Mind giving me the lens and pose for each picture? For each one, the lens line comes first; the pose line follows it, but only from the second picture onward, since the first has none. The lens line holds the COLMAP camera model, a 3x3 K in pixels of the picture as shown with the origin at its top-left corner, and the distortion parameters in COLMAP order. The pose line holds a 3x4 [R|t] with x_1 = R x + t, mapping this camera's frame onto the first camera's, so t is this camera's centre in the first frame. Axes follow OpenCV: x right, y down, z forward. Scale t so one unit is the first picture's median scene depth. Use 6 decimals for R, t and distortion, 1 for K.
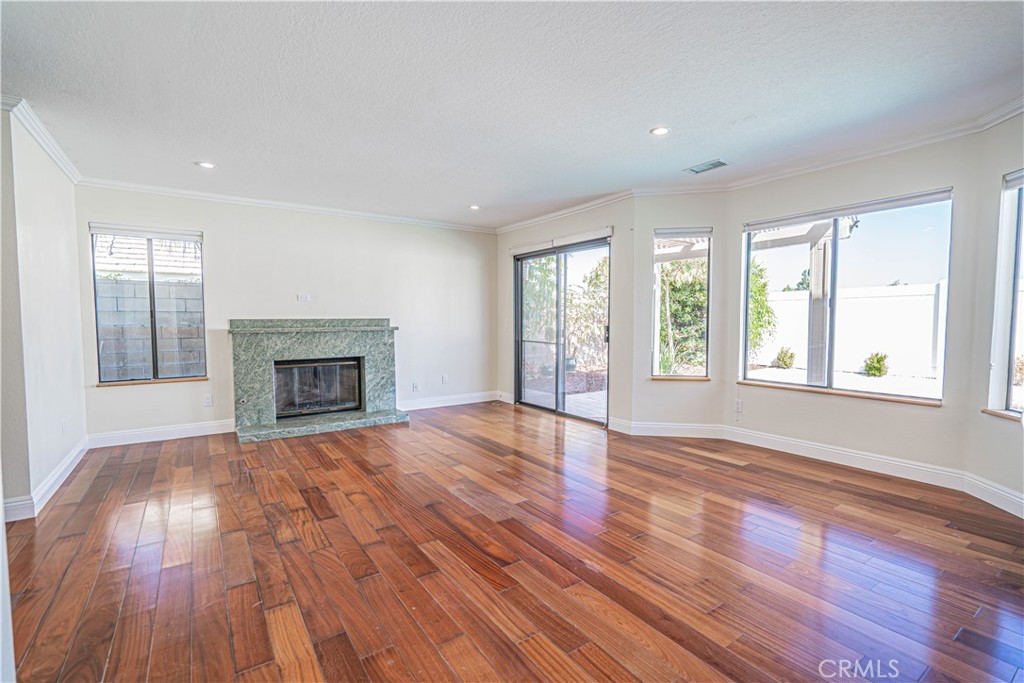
lens RADIAL K [[464.5, 0, 514.9], [0, 464.5, 346.4], [0, 0, 1]] dist [-0.010322, 0.000188]
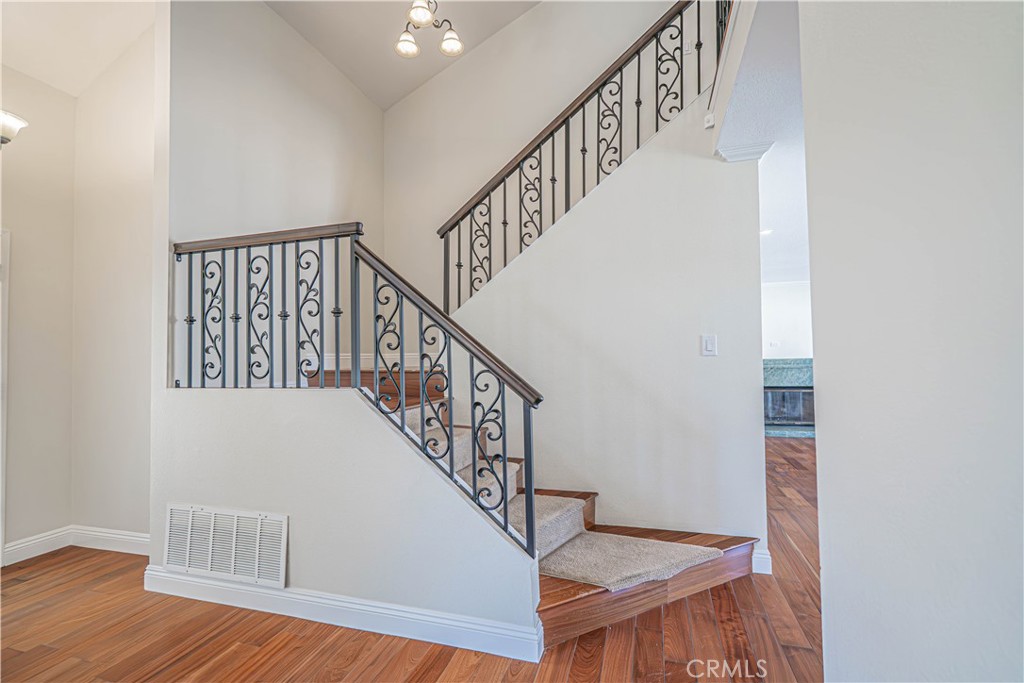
lens RADIAL K [[464.5, 0, 514.9], [0, 464.5, 346.4], [0, 0, 1]] dist [-0.010322, 0.000188]
pose [[0.628606, -0.029886, -0.777149, 0.210310], [-0.035176, 0.997146, -0.066799, 0.035738], [0.776928, 0.069328, 0.625761, -0.711075]]
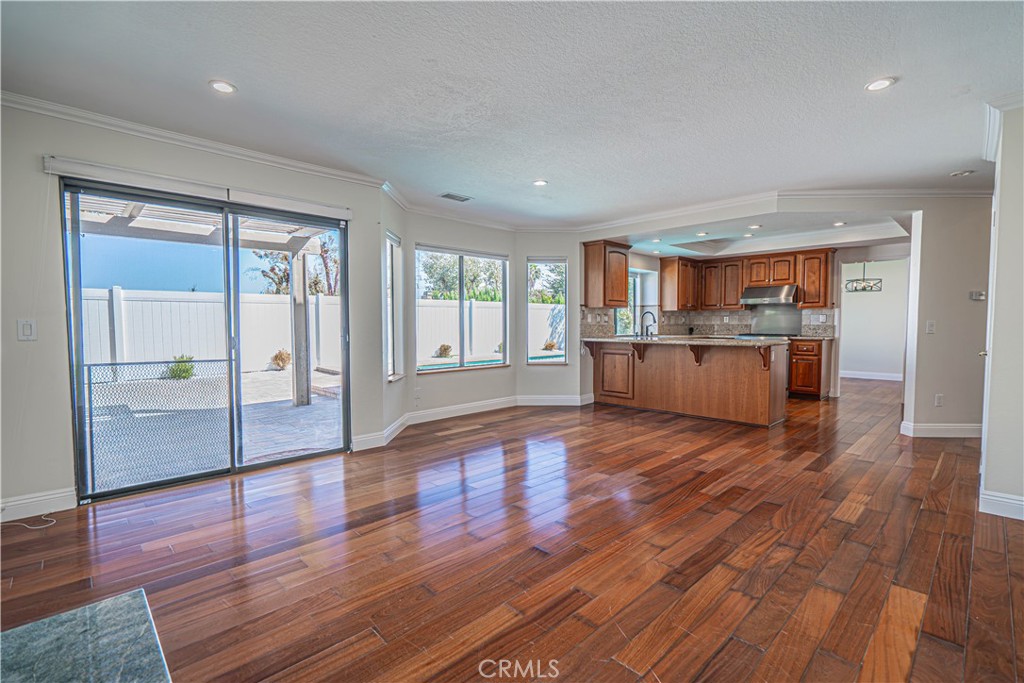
lens RADIAL K [[464.5, 0, 514.9], [0, 464.5, 346.4], [0, 0, 1]] dist [-0.010322, 0.000188]
pose [[-0.164561, -0.046334, 0.985278, -0.814353], [0.061314, 0.996484, 0.057101, -0.050001], [-0.984459, 0.069808, -0.161141, 1.037808]]
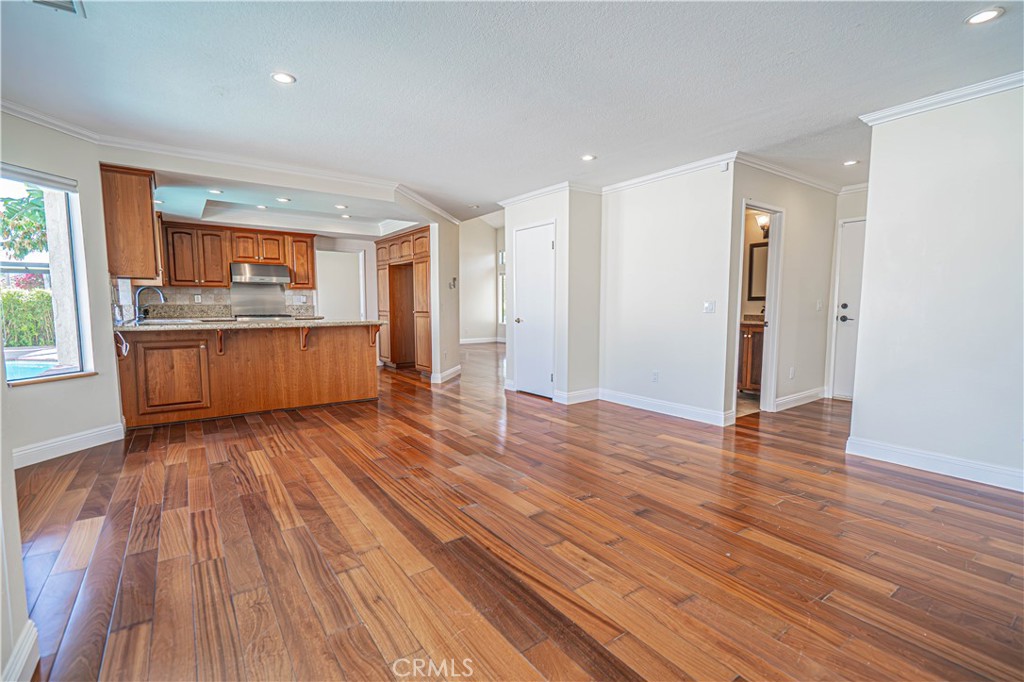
lens RADIAL K [[464.5, 0, 514.9], [0, 464.5, 345.9], [0, 0, 1]] dist [-0.010322, 0.000188]
pose [[-0.999788, 0.003321, -0.020343, -0.077064], [0.000292, 0.989112, 0.147163, -0.072891], [0.020611, 0.147125, -0.988903, 1.510029]]
